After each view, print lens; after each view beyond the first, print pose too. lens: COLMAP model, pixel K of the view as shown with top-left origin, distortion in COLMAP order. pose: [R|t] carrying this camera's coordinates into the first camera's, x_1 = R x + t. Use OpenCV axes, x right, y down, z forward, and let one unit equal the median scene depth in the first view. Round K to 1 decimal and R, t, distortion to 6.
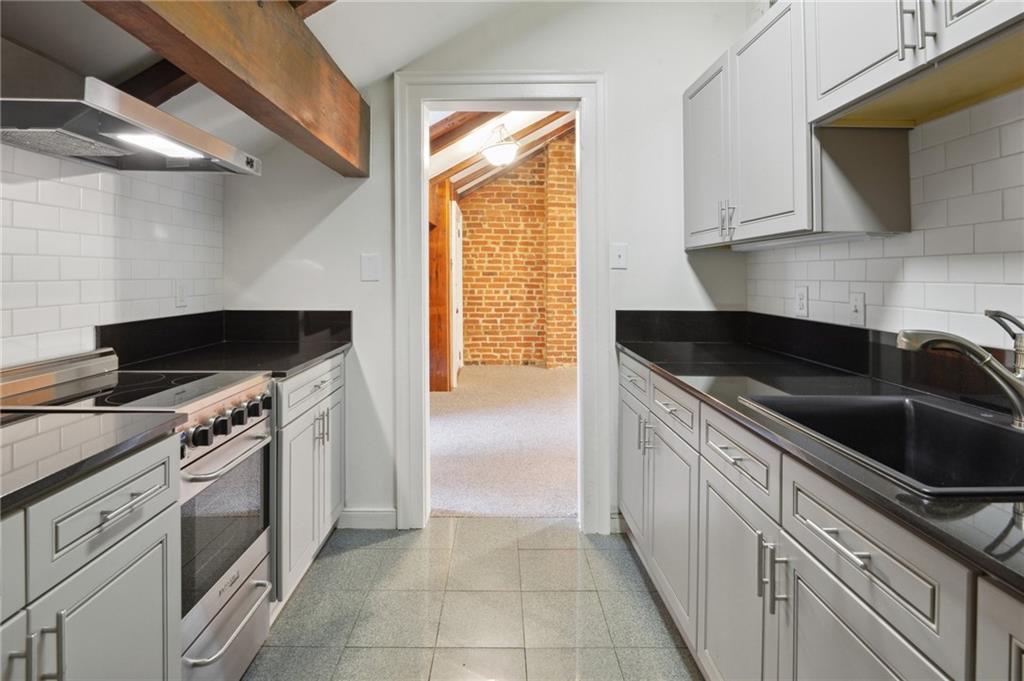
lens RADIAL K [[475.8, 0, 508.7], [0, 475.8, 275.4], [0, 0, 1]] dist [-0.004744, -0.000784]
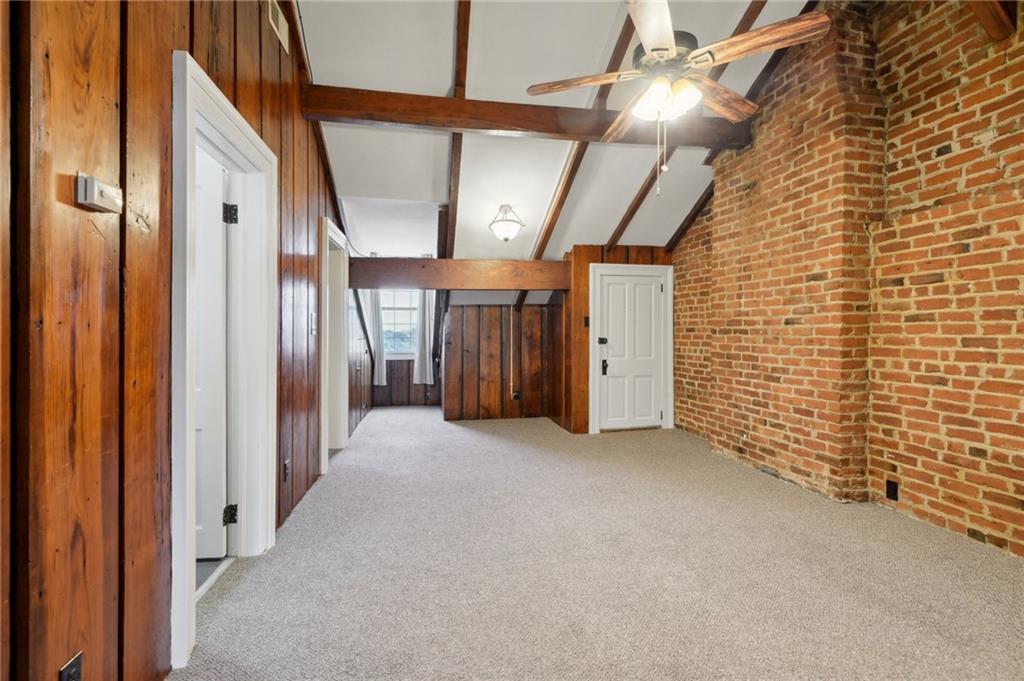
lens RADIAL K [[475.8, 0, 512.8], [0, 475.8, 339.6], [0, 0, 1]] dist [-0.004744, -0.000784]
pose [[0.171954, 0.010940, -0.985044, 0.771884], [0.003776, 0.999924, 0.011765, 0.002786], [0.985098, -0.005742, 0.171900, 0.524434]]
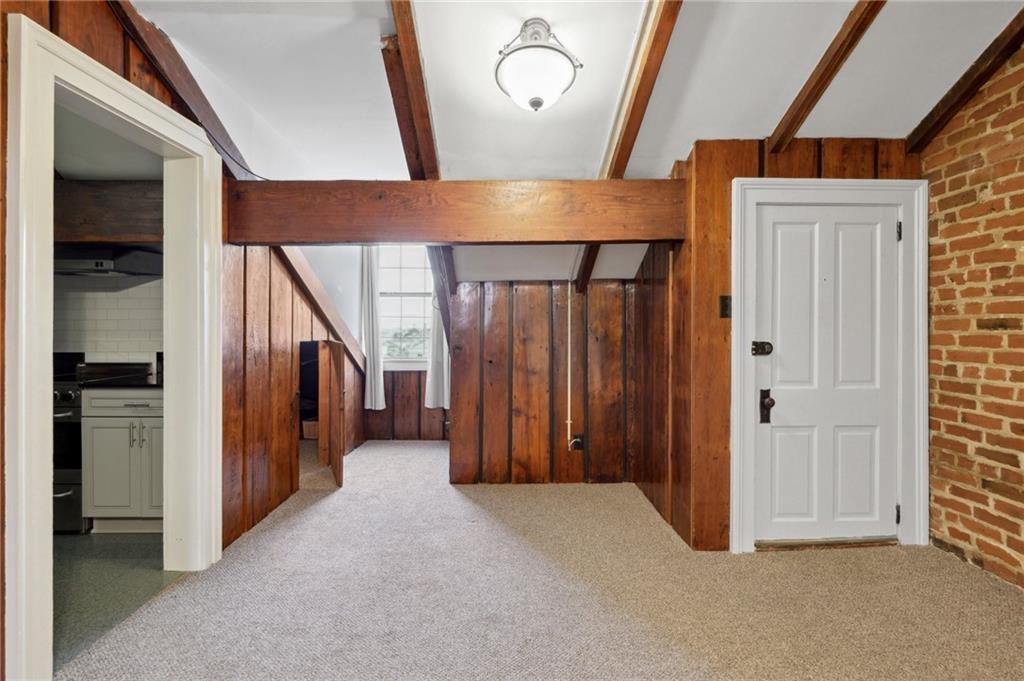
lens RADIAL K [[475.8, 0, 511.9], [0, 475.8, 334.6], [0, 0, 1]] dist [-0.004744, -0.000784]
pose [[0.001553, 0.007560, -0.999970, 0.317520], [0.002877, 0.999967, 0.007565, 0.000809], [0.999995, -0.002889, 0.001531, 0.632194]]
